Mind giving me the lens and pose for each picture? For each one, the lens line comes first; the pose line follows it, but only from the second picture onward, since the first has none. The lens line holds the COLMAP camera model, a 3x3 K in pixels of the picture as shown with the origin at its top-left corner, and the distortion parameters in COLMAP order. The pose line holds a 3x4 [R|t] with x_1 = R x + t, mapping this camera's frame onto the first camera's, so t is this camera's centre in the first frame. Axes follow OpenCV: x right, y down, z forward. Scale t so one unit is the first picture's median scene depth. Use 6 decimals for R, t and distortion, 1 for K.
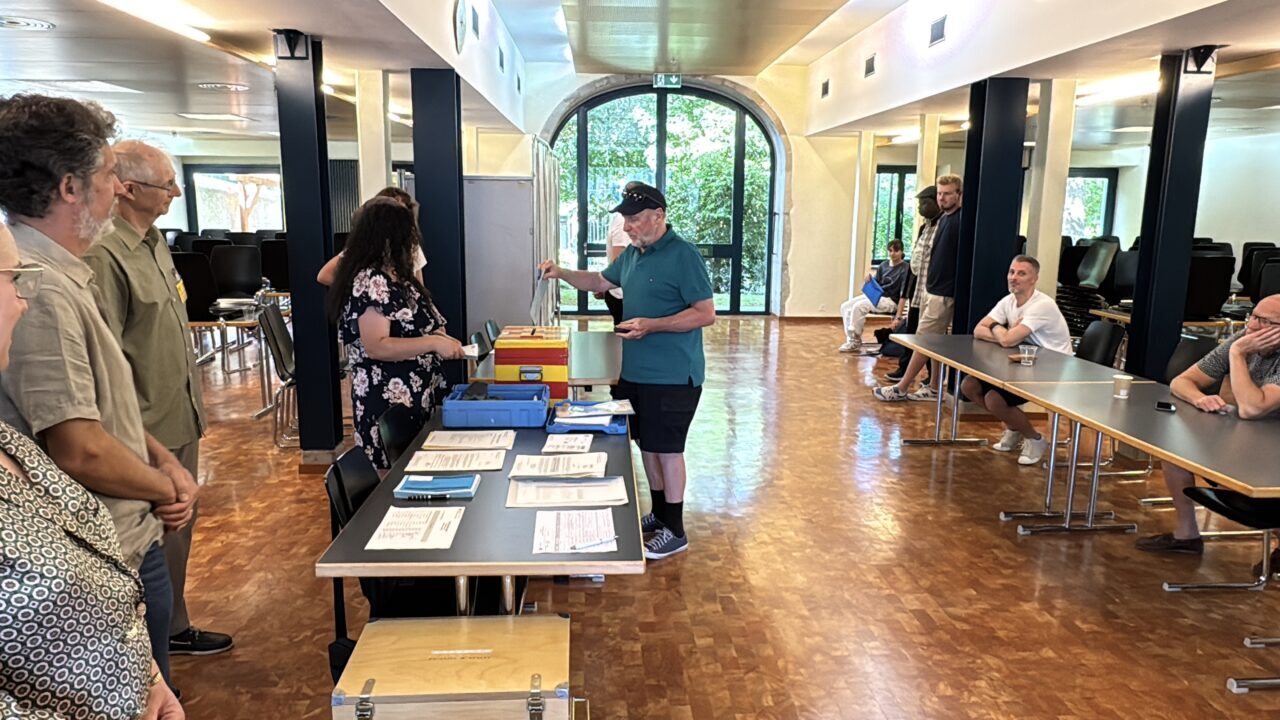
lens RADIAL K [[906.1, 0, 638.0], [0, 906.1, 360.4], [0, 0, 1]] dist [-0.028687, 0.003870]
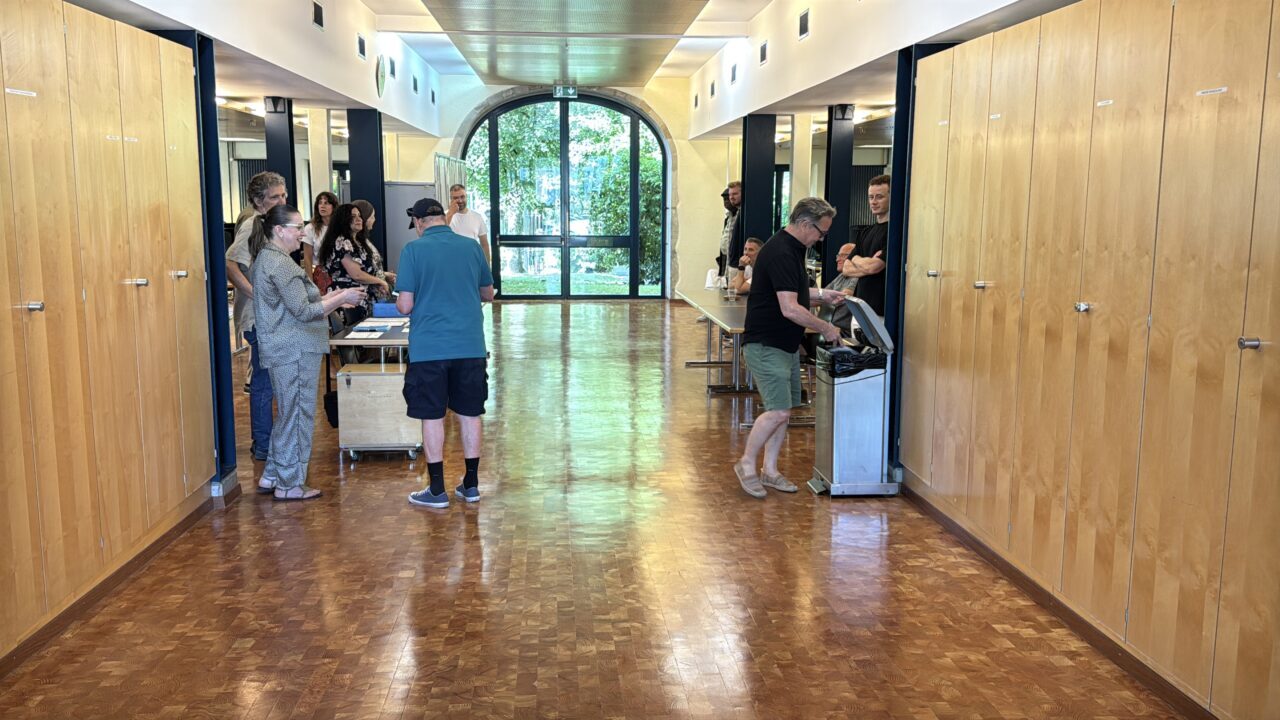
lens RADIAL K [[1114.7, 0, 642.8], [0, 1114.7, 364.1], [0, 0, 1]] dist [0.059749, -0.020035]
pose [[0.999511, -0.005084, 0.030850, 0.084683], [0.005715, 0.999776, -0.020395, 0.065016], [-0.030740, 0.020561, 0.999316, -0.412245]]
